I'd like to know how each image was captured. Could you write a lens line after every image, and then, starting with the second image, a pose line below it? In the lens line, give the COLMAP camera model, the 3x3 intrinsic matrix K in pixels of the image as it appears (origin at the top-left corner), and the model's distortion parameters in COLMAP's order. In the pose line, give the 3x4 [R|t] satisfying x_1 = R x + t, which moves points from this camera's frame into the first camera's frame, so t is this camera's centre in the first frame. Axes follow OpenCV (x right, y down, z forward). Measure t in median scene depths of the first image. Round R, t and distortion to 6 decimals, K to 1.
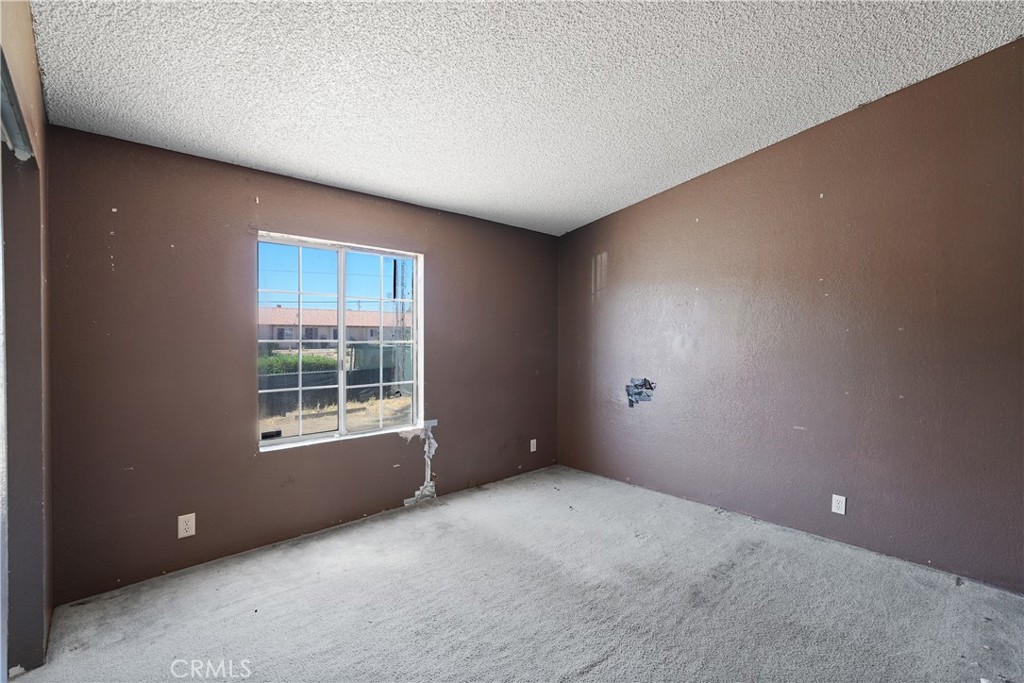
lens RADIAL K [[465.9, 0, 516.6], [0, 465.9, 334.7], [0, 0, 1]] dist [-0.001497, 0.001364]
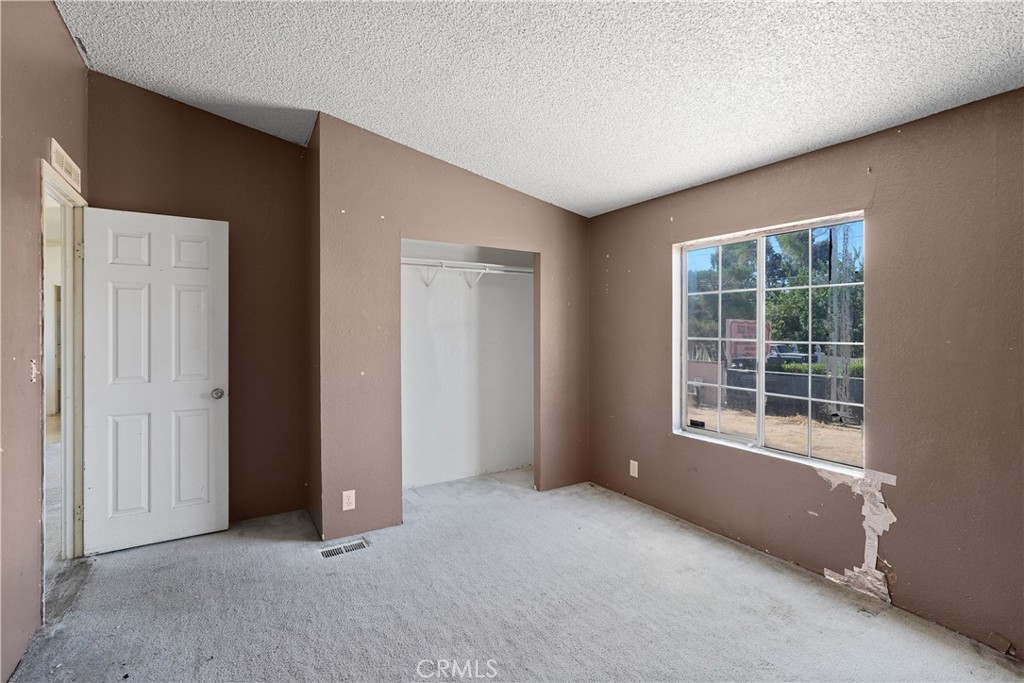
lens RADIAL K [[461.5, 0, 512.8], [0, 461.5, 326.3], [0, 0, 1]] dist [-0.001125, 0.000030]
pose [[-0.186961, -0.010933, -0.982307, 0.577741], [-0.007202, 0.999926, -0.009759, -0.001402], [0.982341, 0.005250, -0.187026, 0.715276]]
